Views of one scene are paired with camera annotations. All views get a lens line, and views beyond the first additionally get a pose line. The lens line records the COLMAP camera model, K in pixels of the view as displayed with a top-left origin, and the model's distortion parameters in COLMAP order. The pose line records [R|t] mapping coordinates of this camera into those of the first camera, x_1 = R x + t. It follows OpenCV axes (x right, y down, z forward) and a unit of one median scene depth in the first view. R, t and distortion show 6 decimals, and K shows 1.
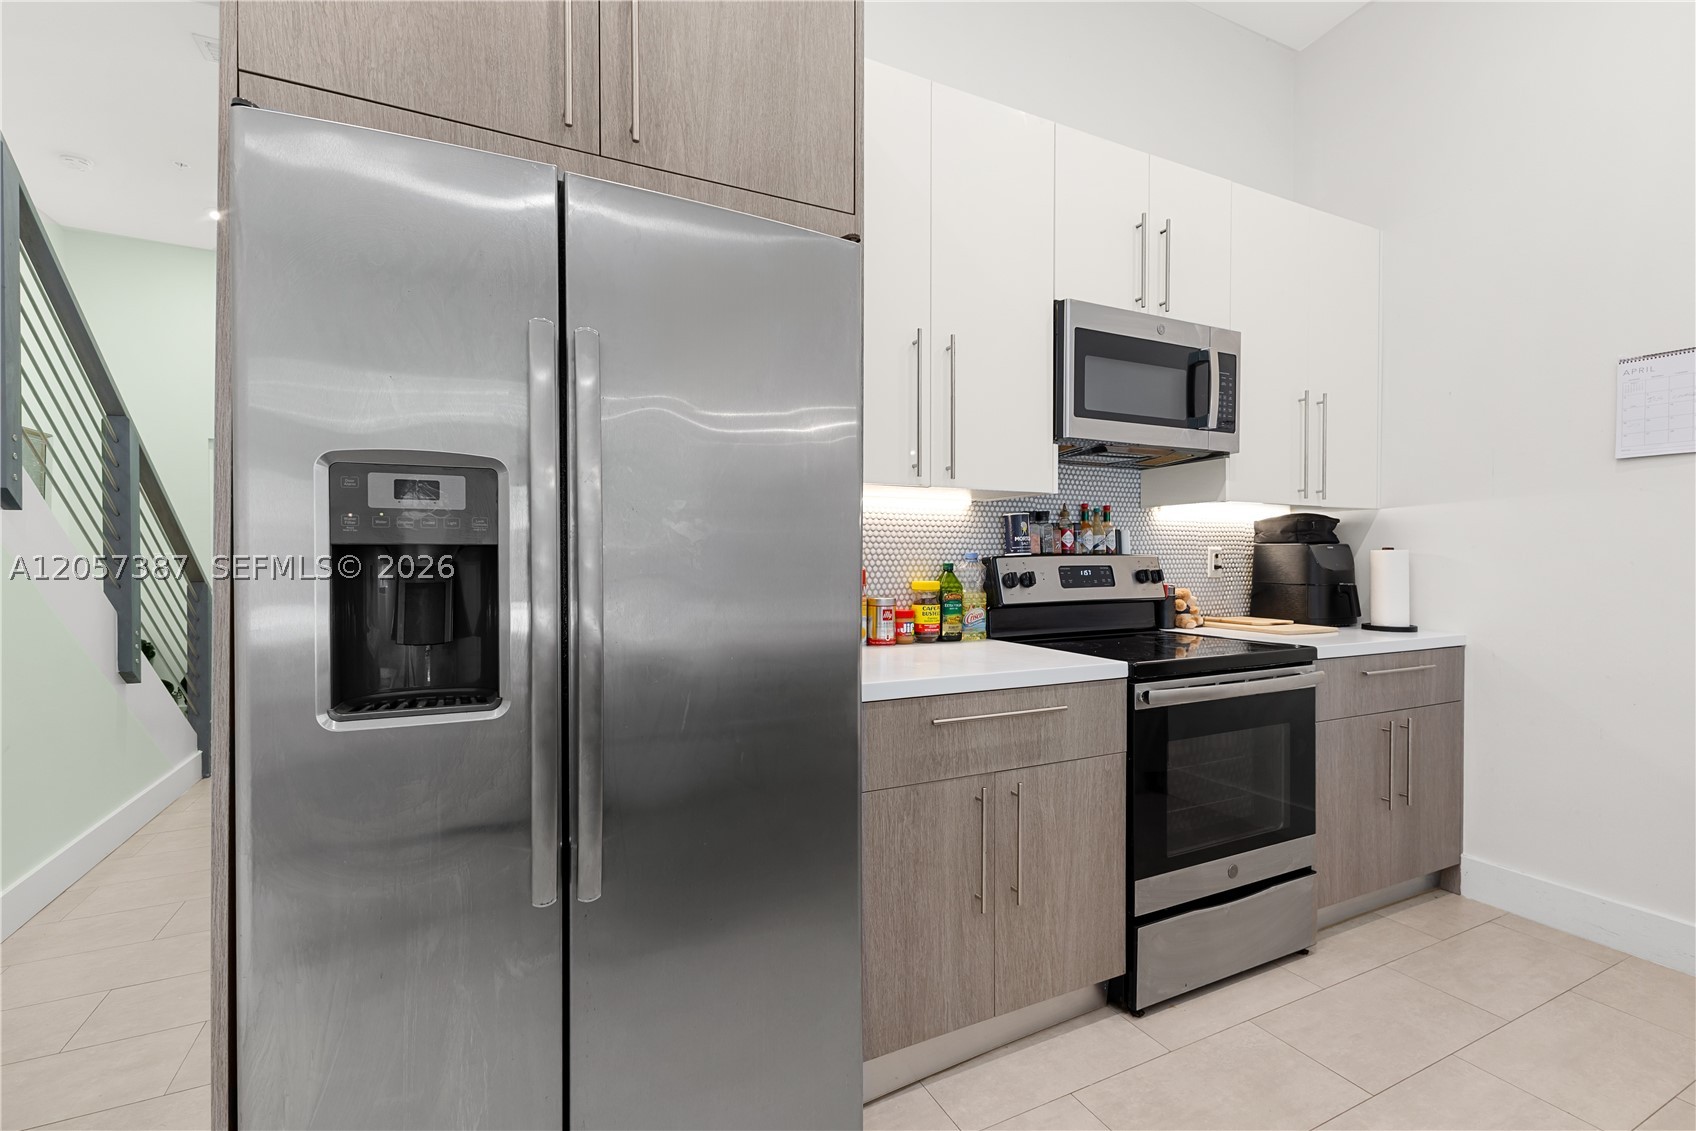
lens RADIAL K [[729.5, 0, 840.0], [0, 729.5, 558.7], [0, 0, 1]] dist [0.019909, 0.000024]
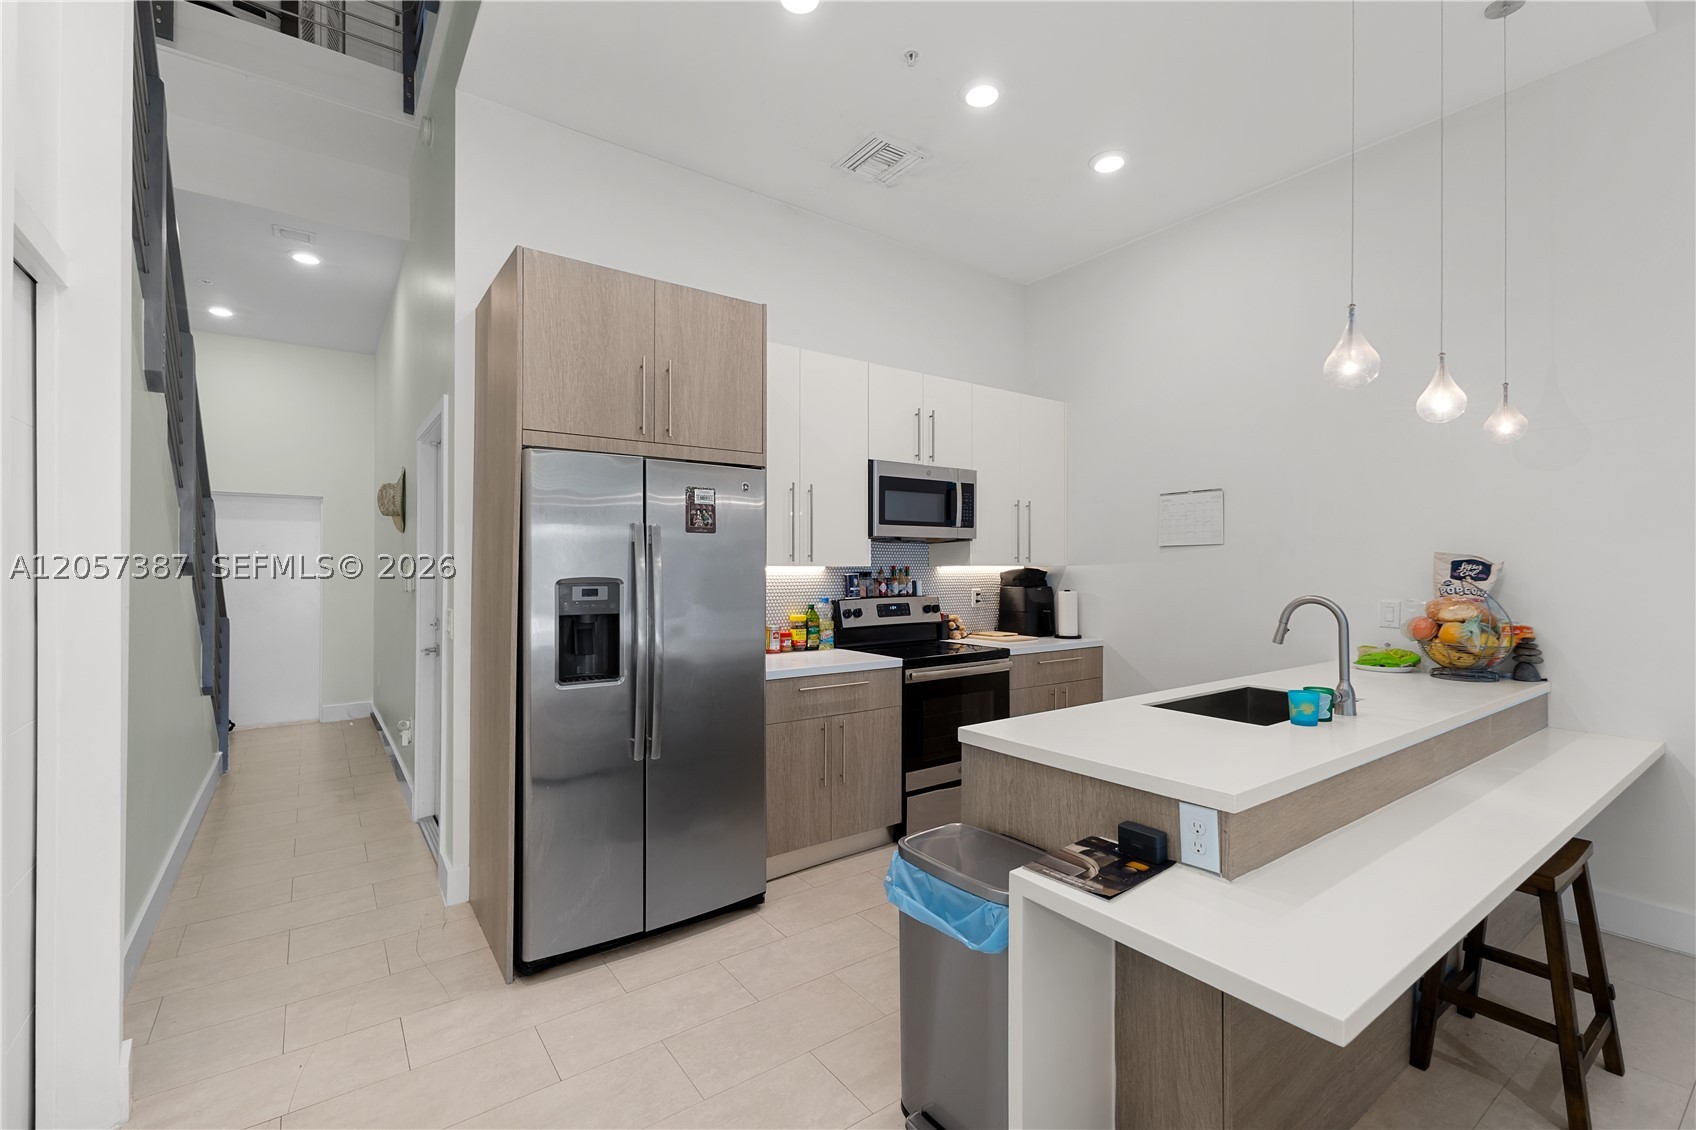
lens RADIAL K [[742.4, 0, 854.0], [0, 742.4, 555.5], [0, 0, 1]] dist [0.002617, 0.000169]
pose [[0.983899, 0.001553, 0.178721, -0.065820], [0.001743, 0.999831, -0.018282, -0.078241], [-0.178719, 0.018299, 0.983730, -0.748680]]
